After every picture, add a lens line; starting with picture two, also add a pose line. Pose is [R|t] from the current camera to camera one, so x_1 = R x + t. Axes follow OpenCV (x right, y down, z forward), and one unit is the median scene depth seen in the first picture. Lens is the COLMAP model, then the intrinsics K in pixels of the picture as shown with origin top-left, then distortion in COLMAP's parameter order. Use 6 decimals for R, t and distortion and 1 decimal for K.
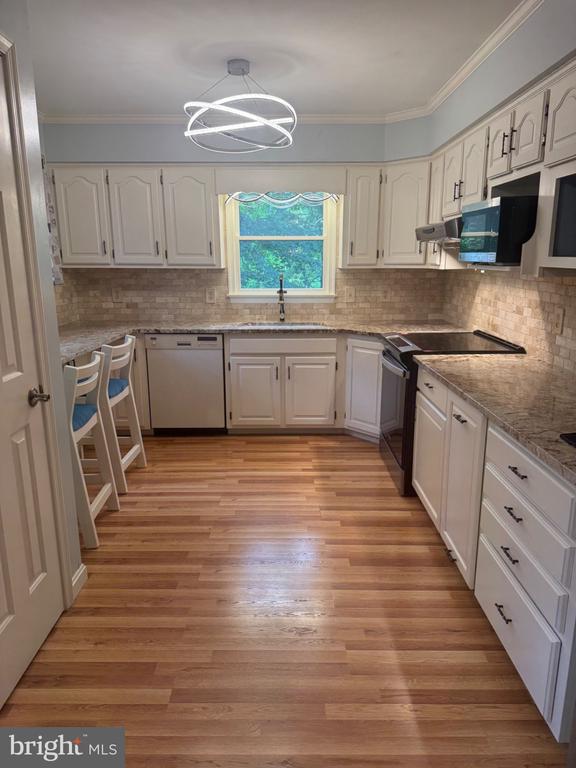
lens RADIAL K [[537.7, 0, 289.7], [0, 537.7, 387.7], [0, 0, 1]] dist [0.066721, -0.067589]
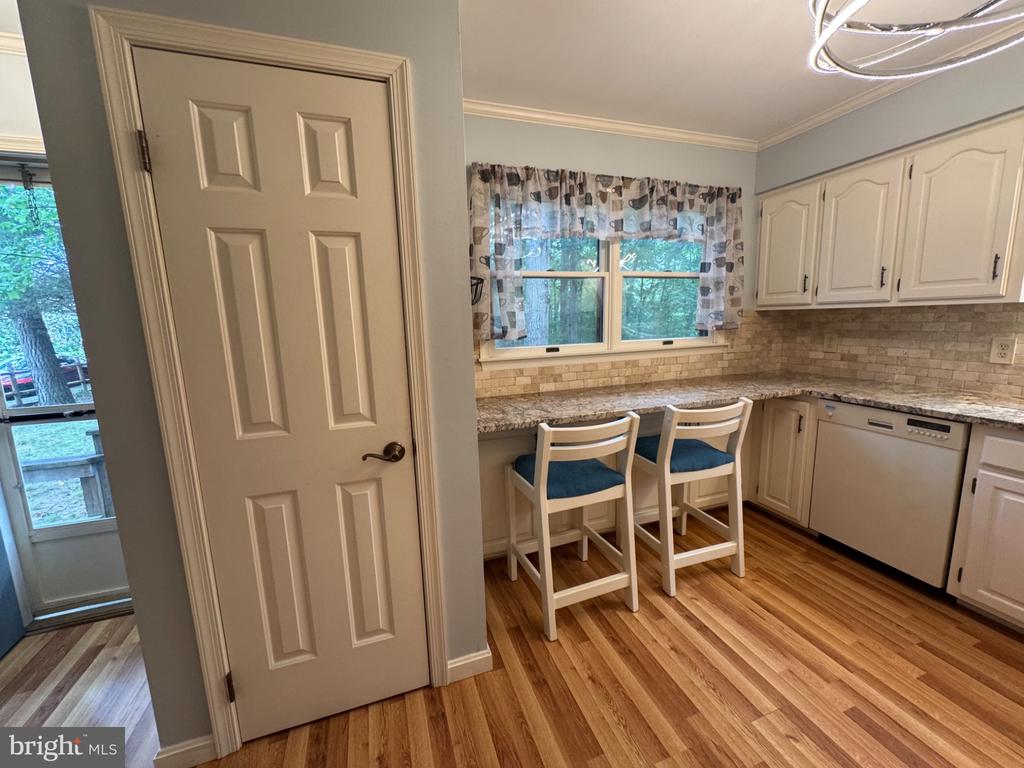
lens RADIAL K [[410.0, 0, 512.6], [0, 410.0, 381.5], [0, 0, 1]] dist [-0.000076, 0.001131]
pose [[0.319486, 0.135768, -0.937814, 0.104164], [-0.184679, 0.979626, 0.078907, -0.085880], [0.929420, 0.147985, 0.338050, 0.418960]]
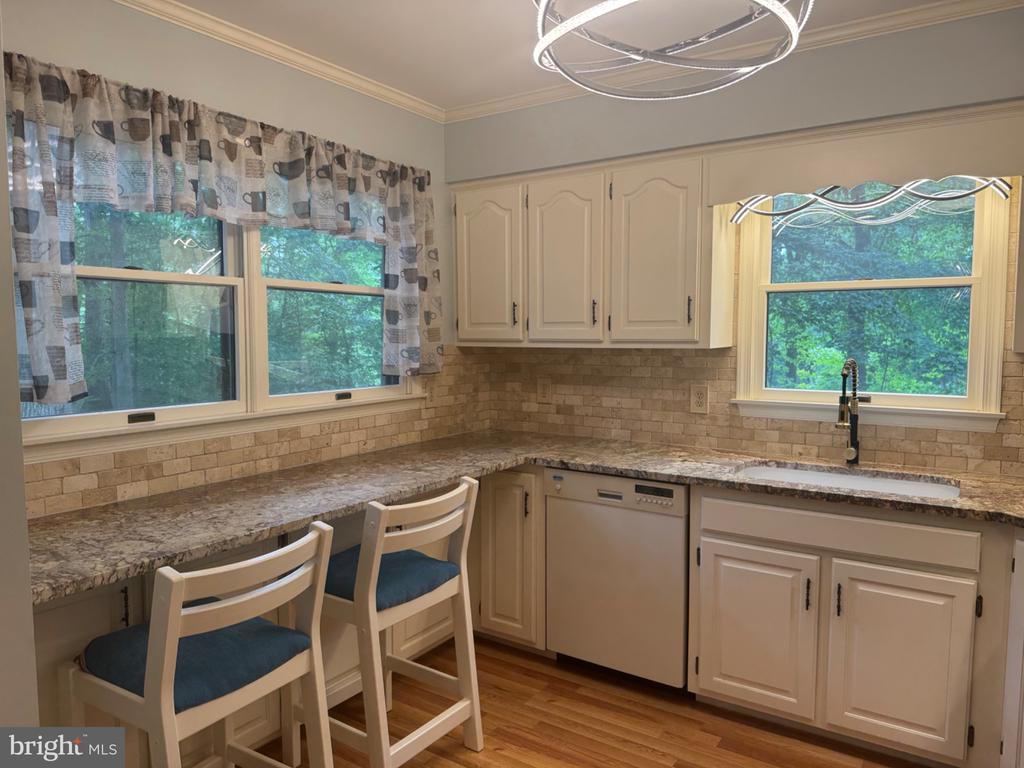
lens RADIAL K [[717.0, 0, 500.6], [0, 717.0, 382.7], [0, 0, 1]] dist [0.066721, -0.067589]
pose [[0.820961, 0.038016, -0.569717, 0.093928], [-0.125892, 0.985278, -0.115665, -0.091101], [0.556932, 0.166679, 0.813661, 0.368019]]
